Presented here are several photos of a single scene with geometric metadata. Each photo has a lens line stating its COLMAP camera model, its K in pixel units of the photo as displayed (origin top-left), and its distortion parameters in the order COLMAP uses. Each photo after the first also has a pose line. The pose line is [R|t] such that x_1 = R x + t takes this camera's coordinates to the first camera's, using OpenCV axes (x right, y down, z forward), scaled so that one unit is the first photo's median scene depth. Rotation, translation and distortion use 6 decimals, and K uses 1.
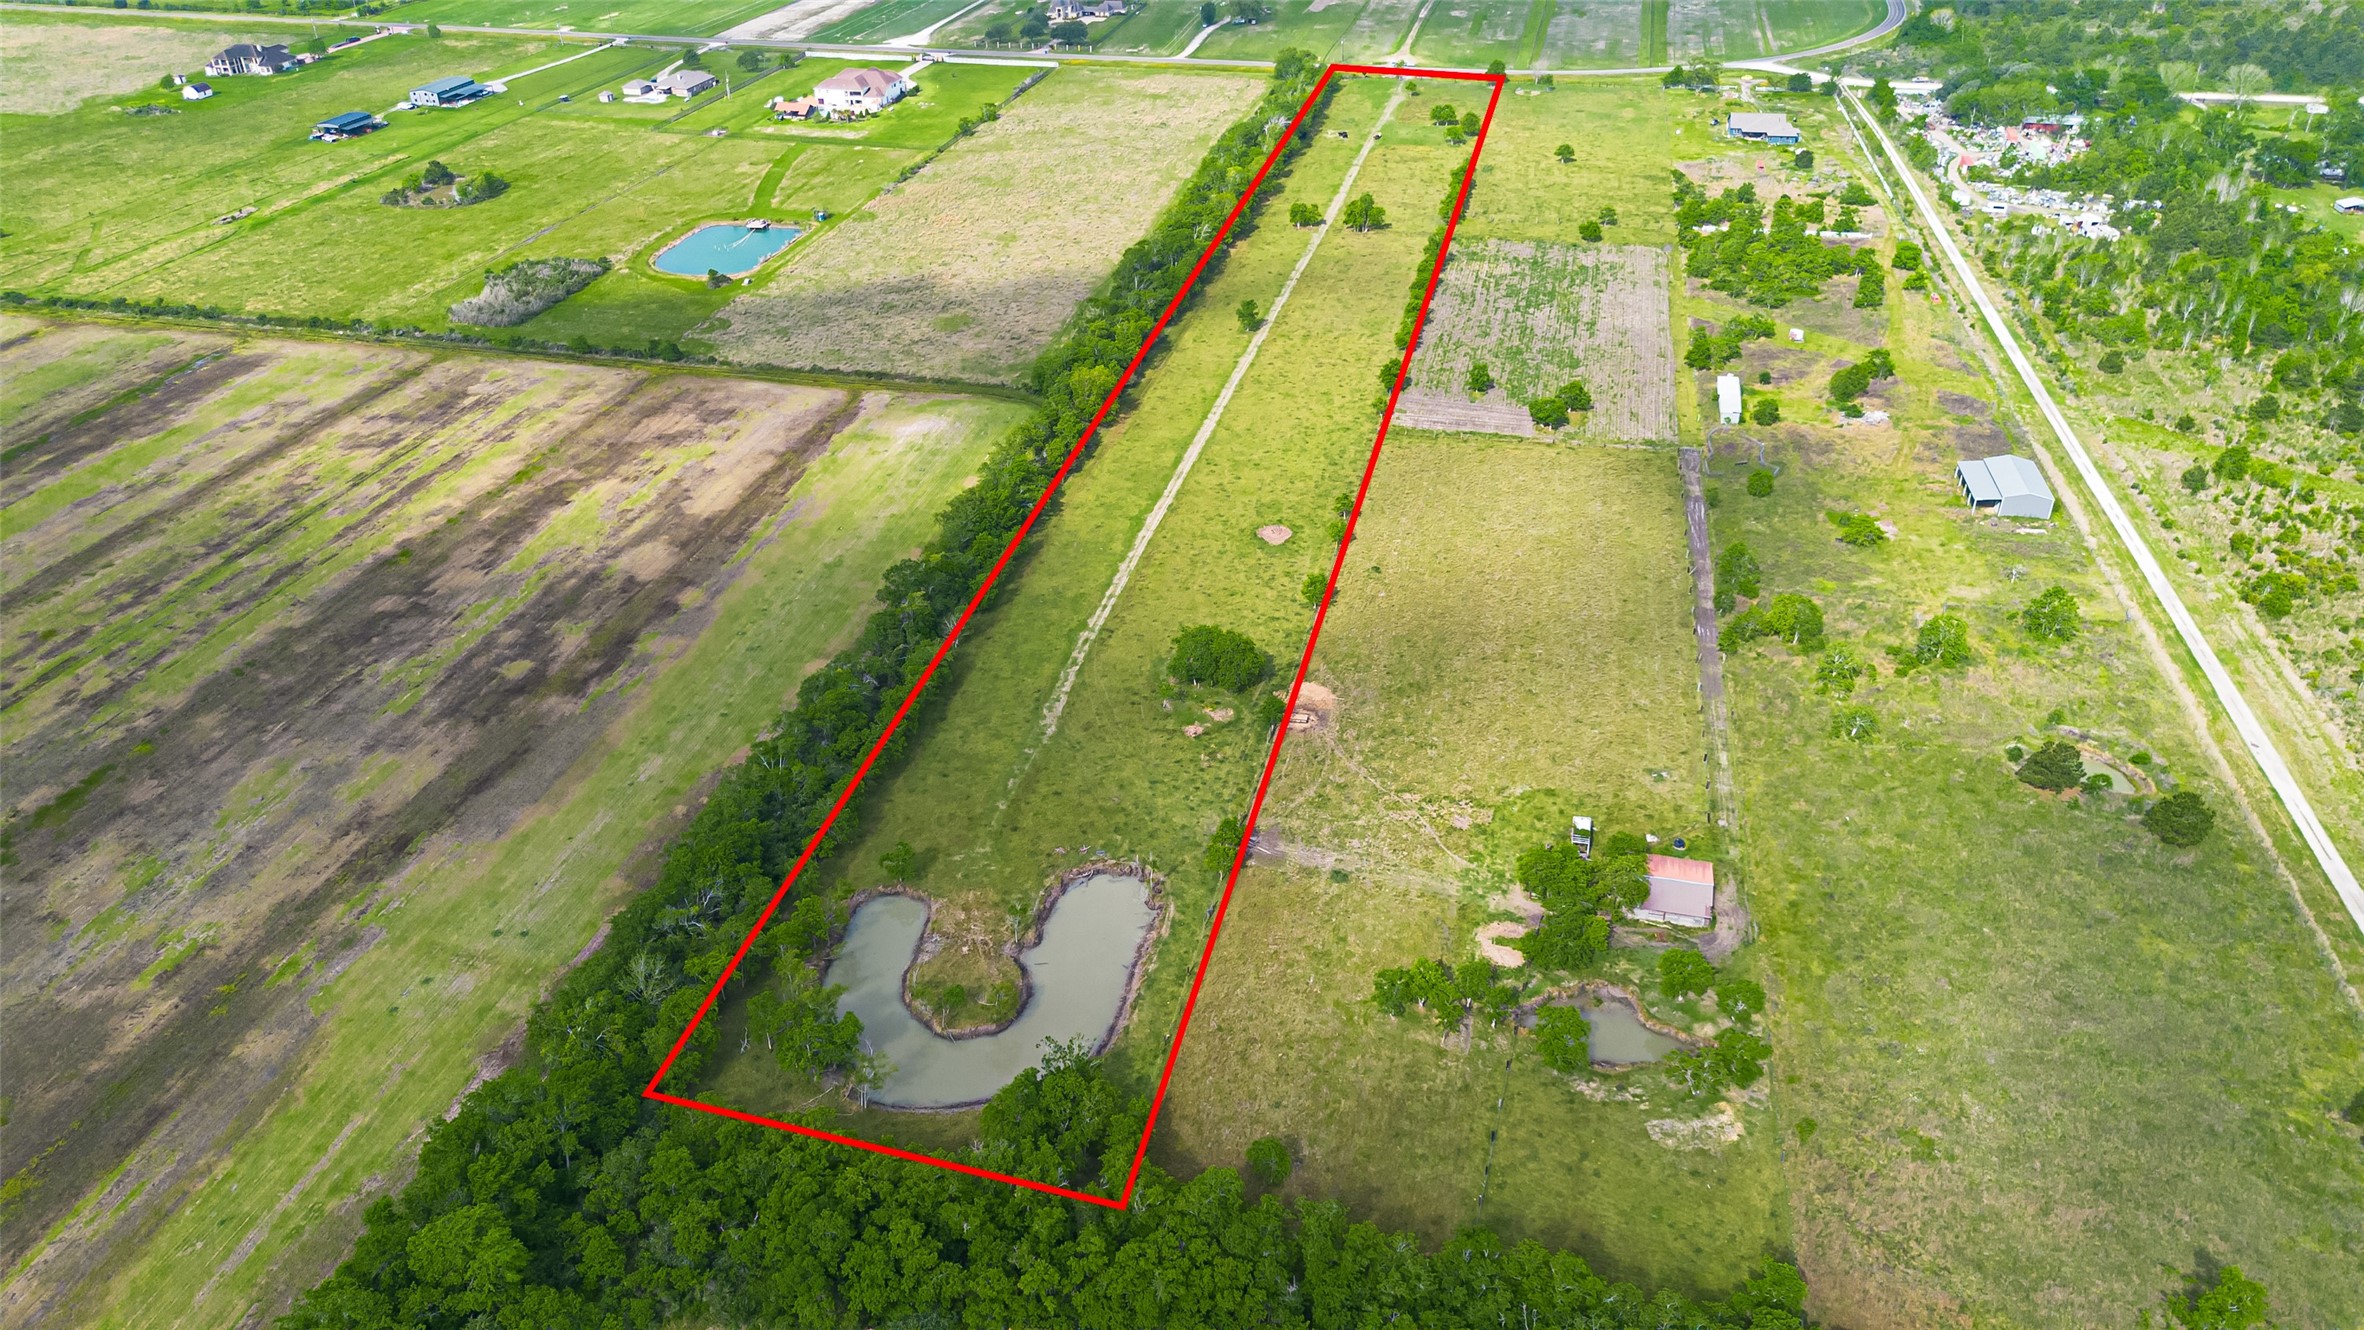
lens RADIAL K [[1676.9, 0, 1182.0], [0, 1676.9, 665.0], [0, 0, 1]] dist [0.068148, -0.062370]
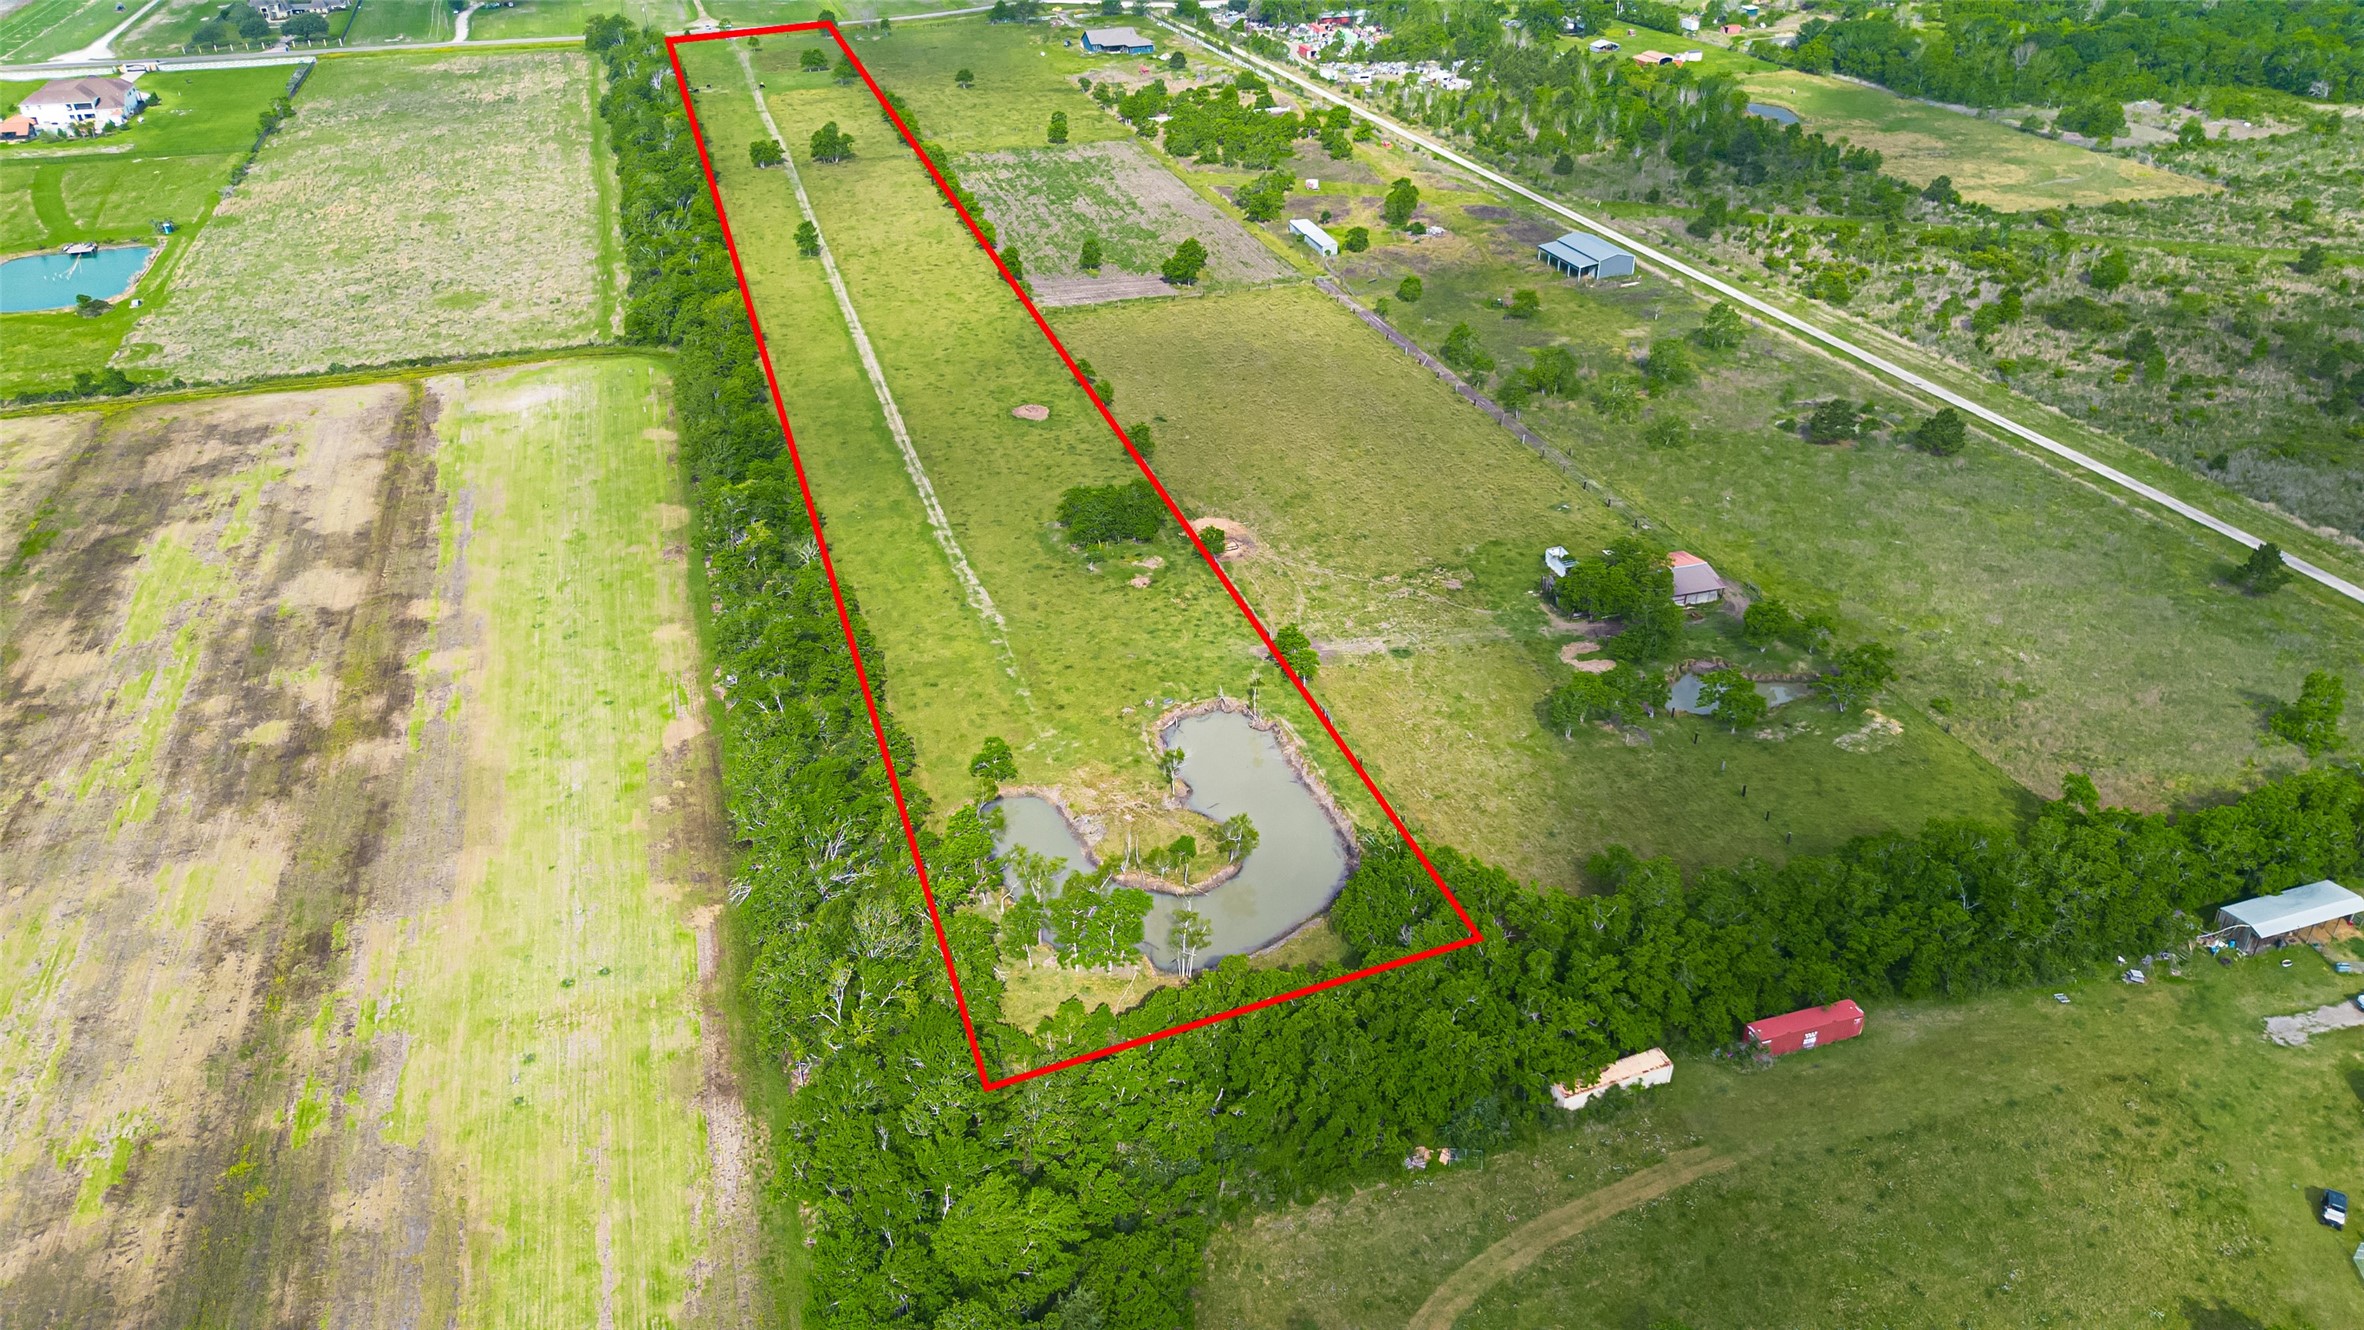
lens RADIAL K [[1676.9, 0, 1182.0], [0, 1676.9, 665.0], [0, 0, 1]] dist [0.068148, -0.062370]
pose [[0.861215, -0.252352, 0.441166, -0.357854], [0.261914, 0.964251, 0.040271, 0.047442], [-0.435557, 0.080865, 0.896522, 0.140798]]
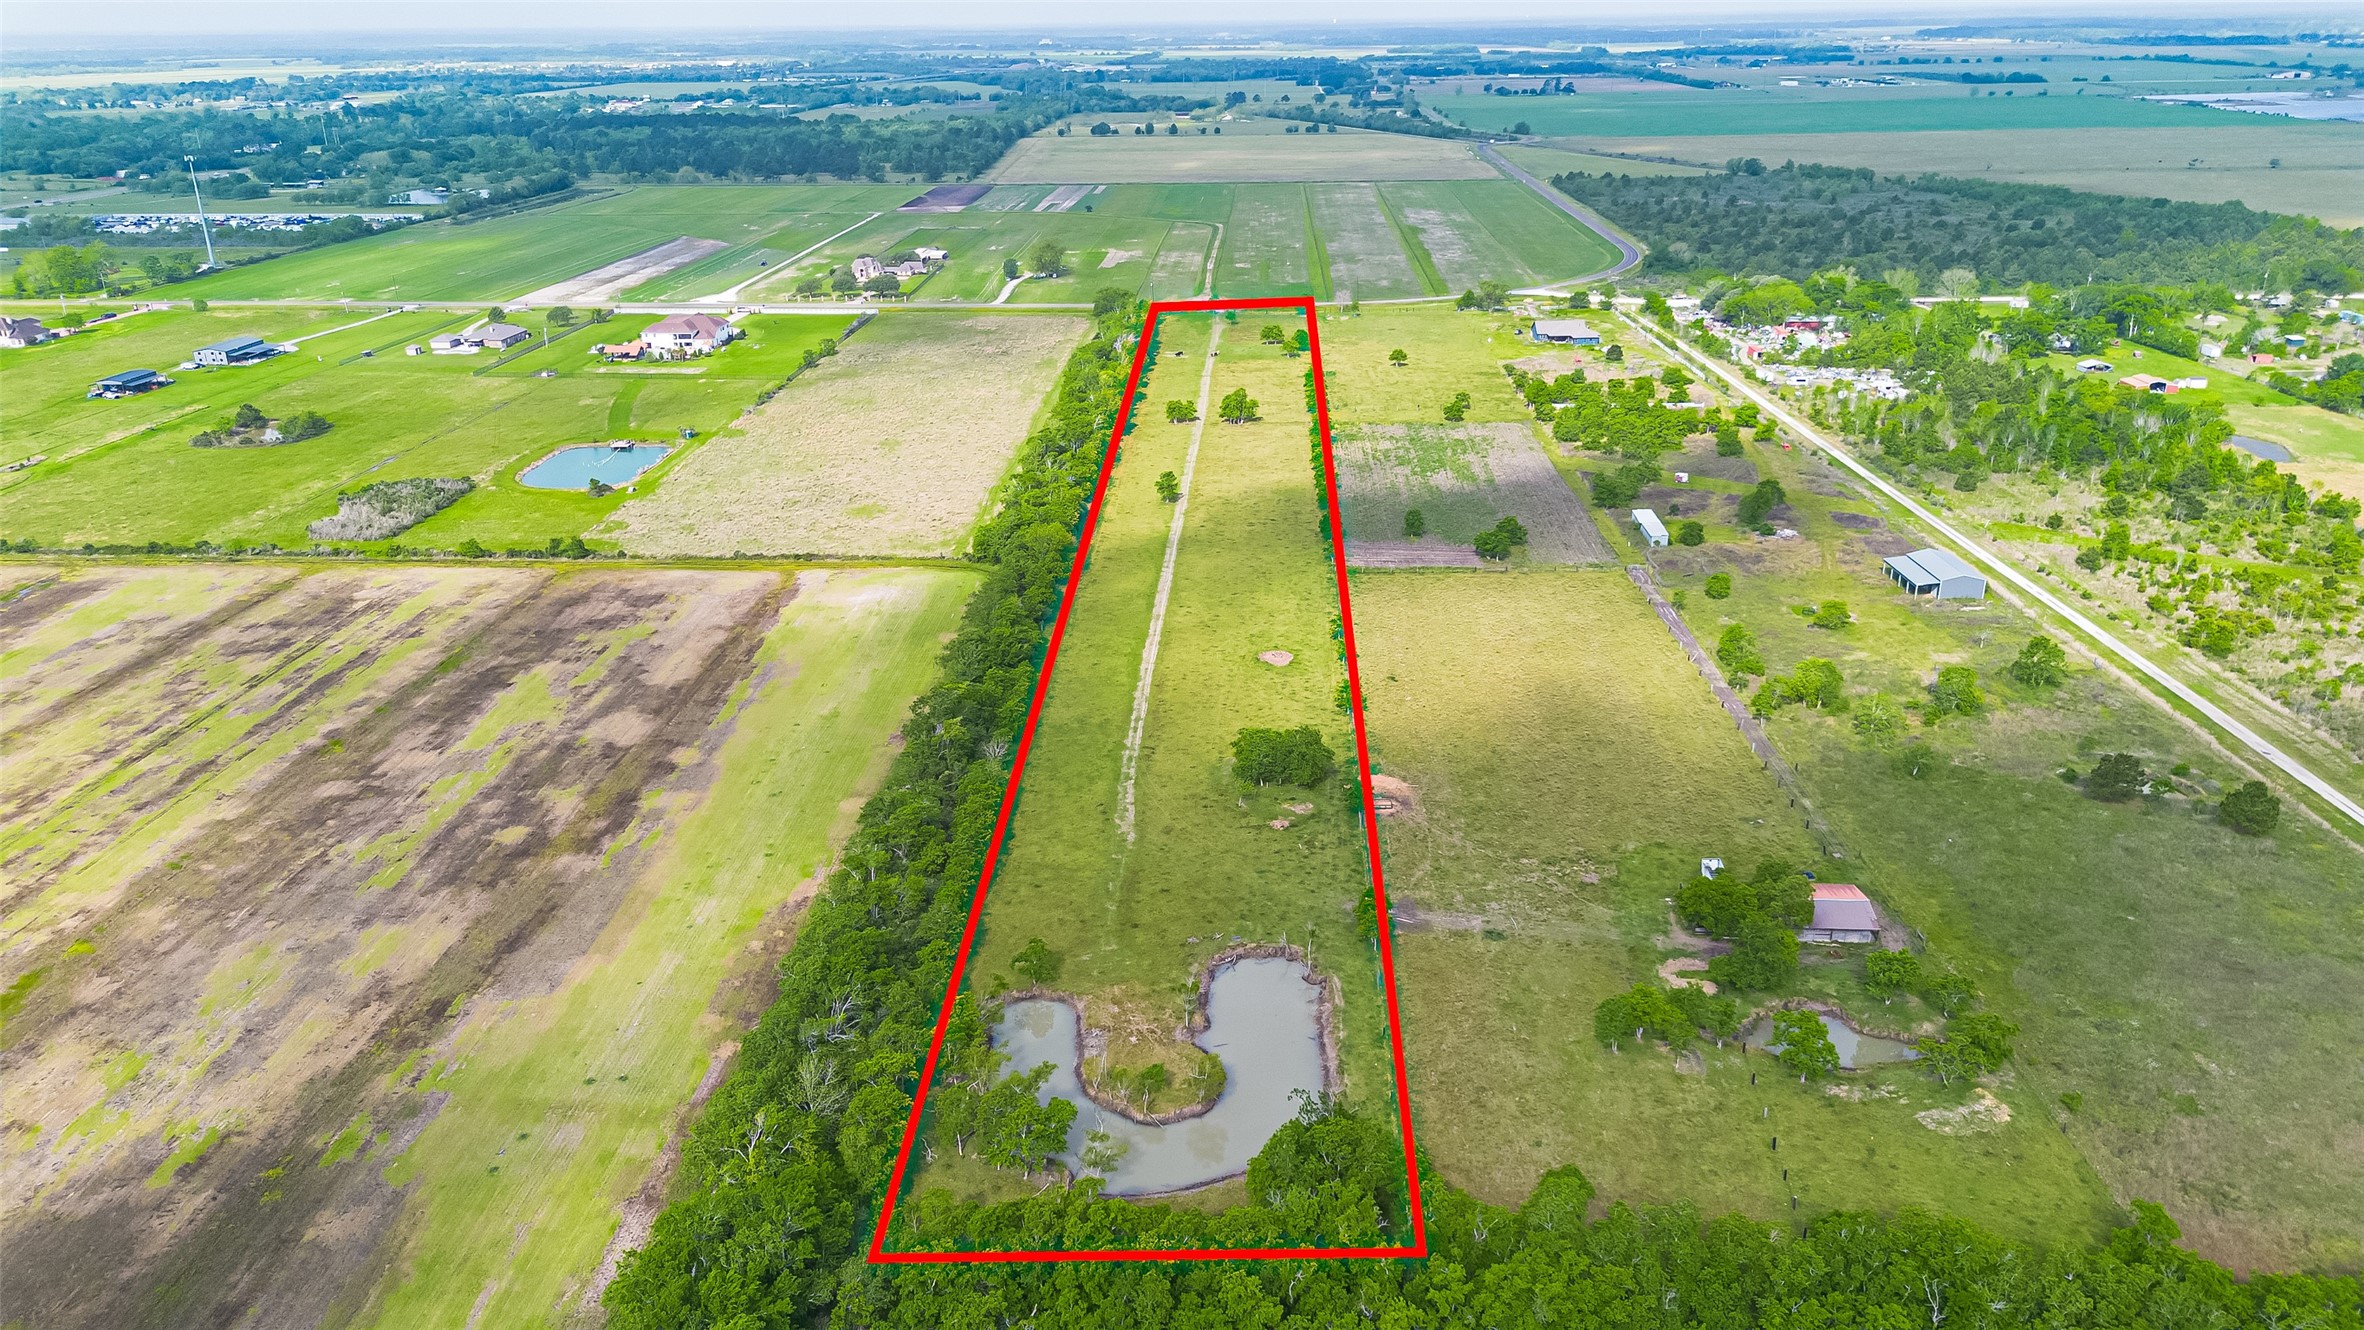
lens RADIAL K [[1676.9, 0, 1182.0], [0, 1676.9, 665.0], [0, 0, 1]] dist [0.068148, -0.062370]
pose [[0.983416, -0.065393, 0.169163, -0.183801], [0.093997, 0.981458, -0.167046, 0.094022], [-0.155103, 0.180177, 0.971329, 0.057074]]
